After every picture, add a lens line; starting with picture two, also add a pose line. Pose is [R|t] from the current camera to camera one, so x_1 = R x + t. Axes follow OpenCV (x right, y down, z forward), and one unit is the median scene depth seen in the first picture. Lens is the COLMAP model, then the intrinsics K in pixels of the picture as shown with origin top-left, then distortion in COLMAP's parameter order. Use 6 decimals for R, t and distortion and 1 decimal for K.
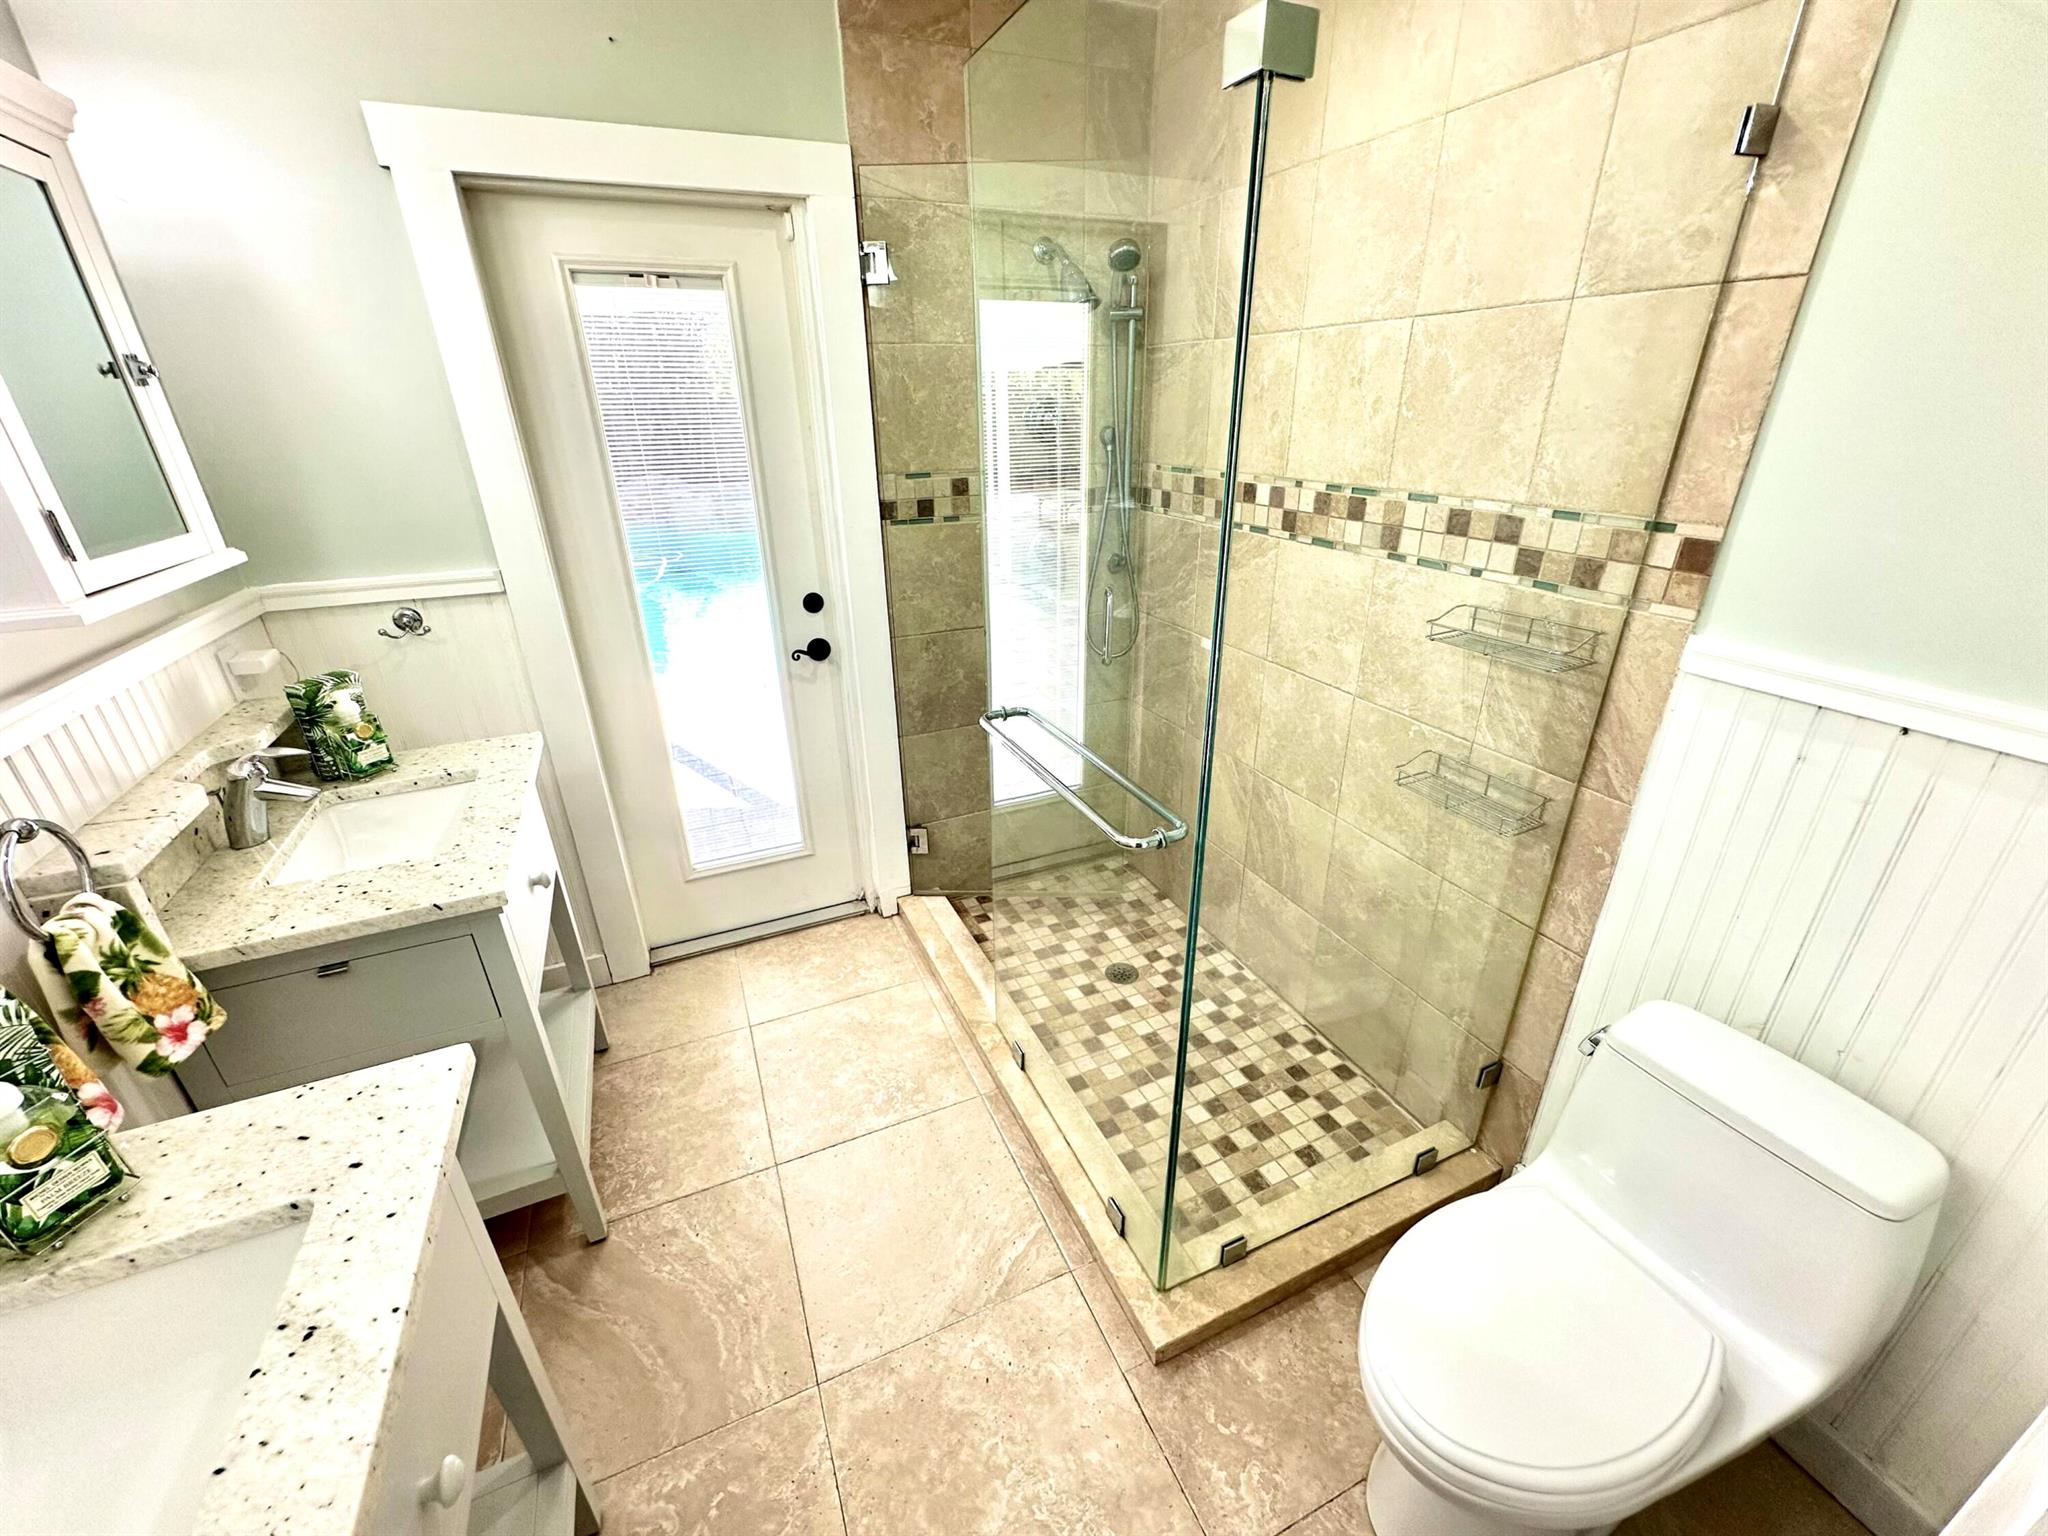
lens RADIAL K [[817.8, 0, 1025.0], [0, 817.8, 767.5], [0, 0, 1]] dist [-0.005794, 0.001710]
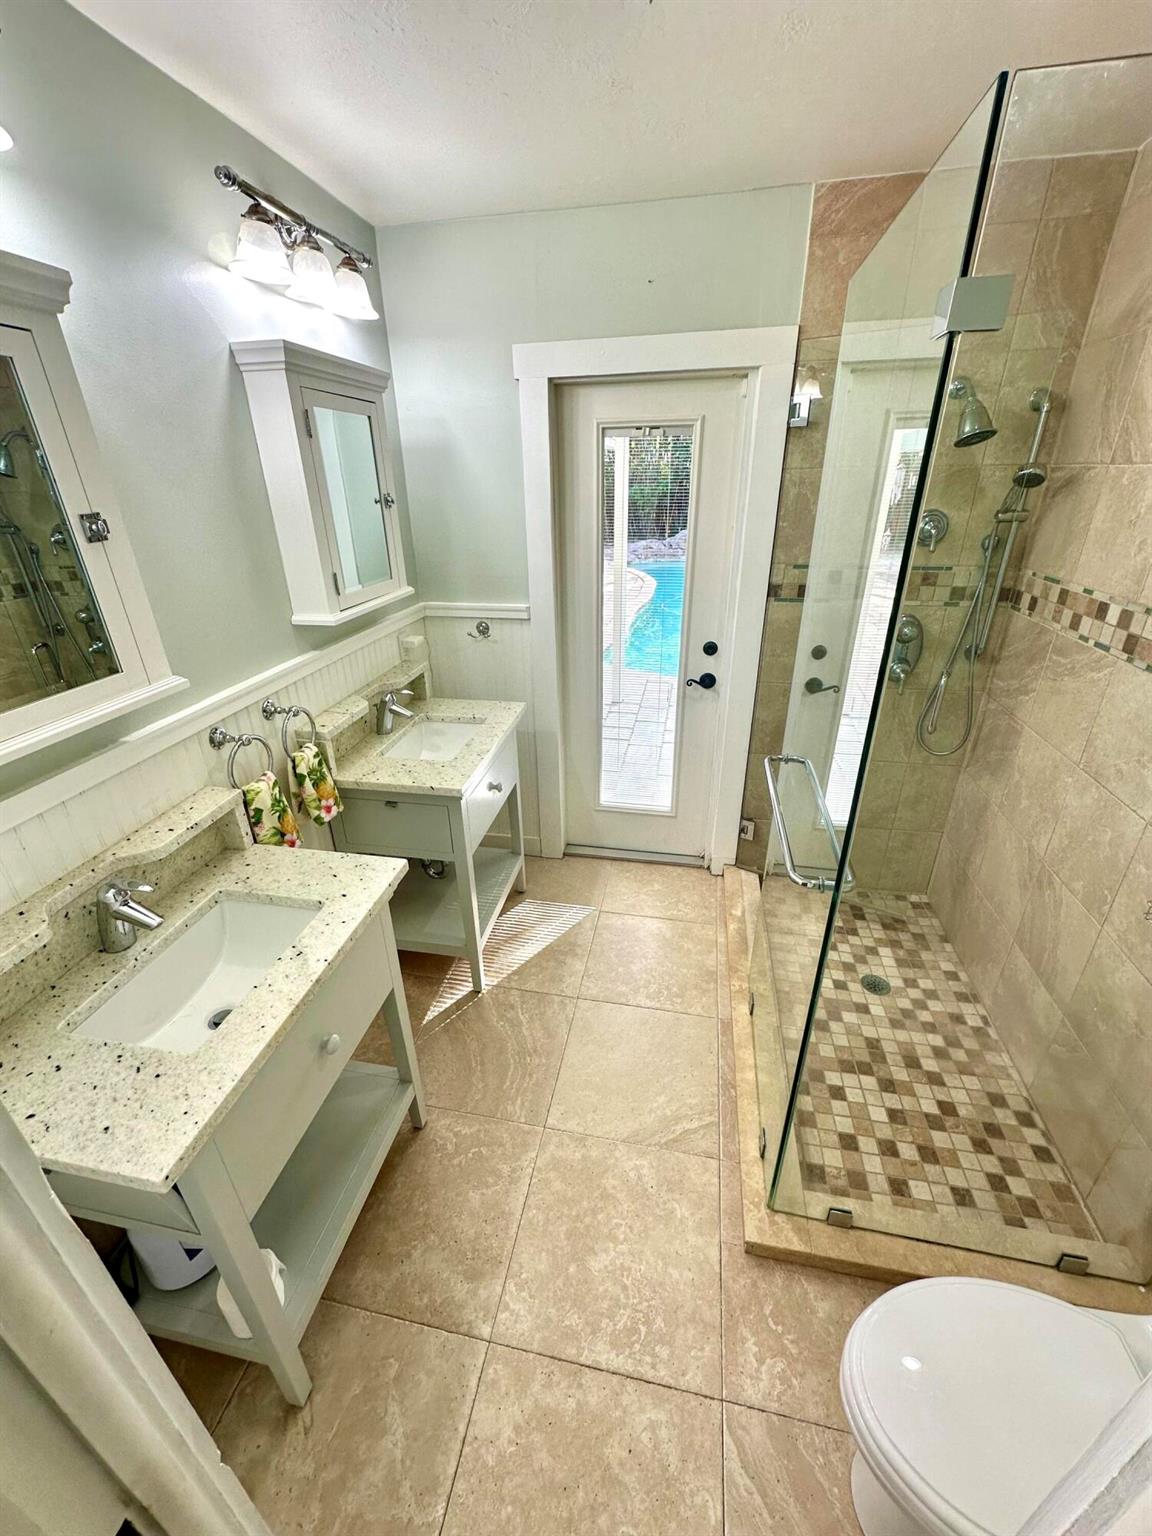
lens RADIAL K [[613.3, 0, 576.5], [0, 613.3, 768.6], [0, 0, 1]] dist [-0.005794, 0.001710]
pose [[0.818106, 0.250099, -0.517835, 0.214768], [-0.231841, 0.967497, 0.100996, -0.071441], [0.526263, 0.037430, 0.849498, -0.037729]]
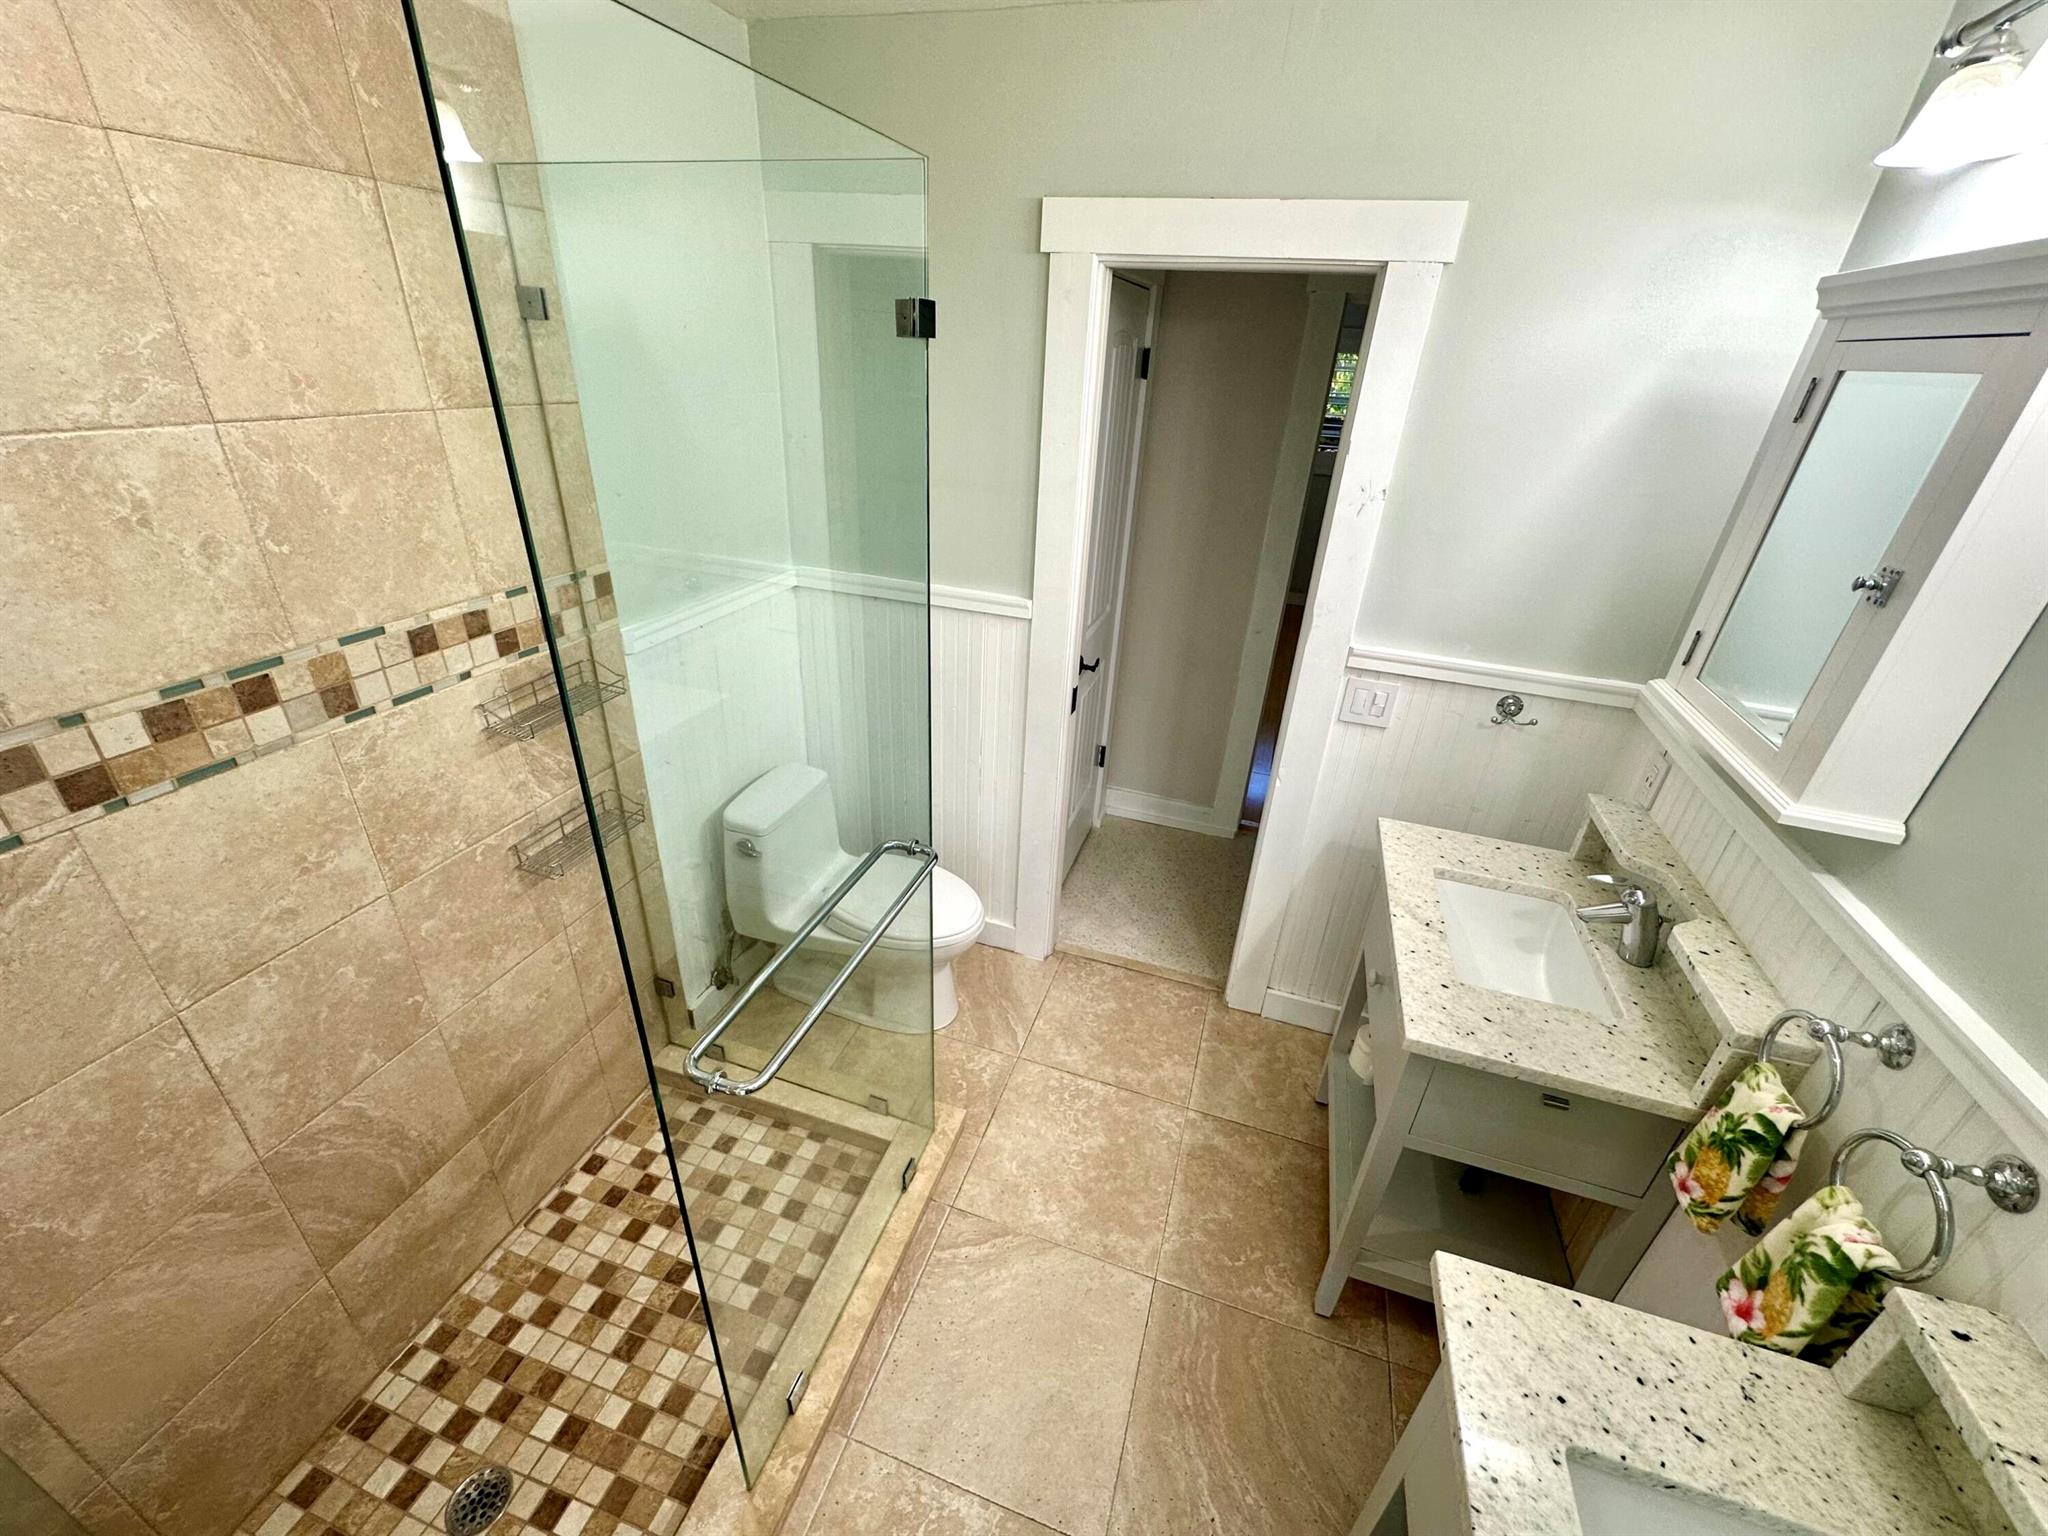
lens RADIAL K [[817.8, 0, 1020.6], [0, 817.8, 771.0], [0, 0, 1]] dist [-0.005794, 0.001710]
pose [[-0.736423, -0.331745, 0.589598, -0.487599], [0.244082, 0.682527, 0.688898, -0.599245], [-0.630955, 0.651231, -0.421655, 0.954629]]
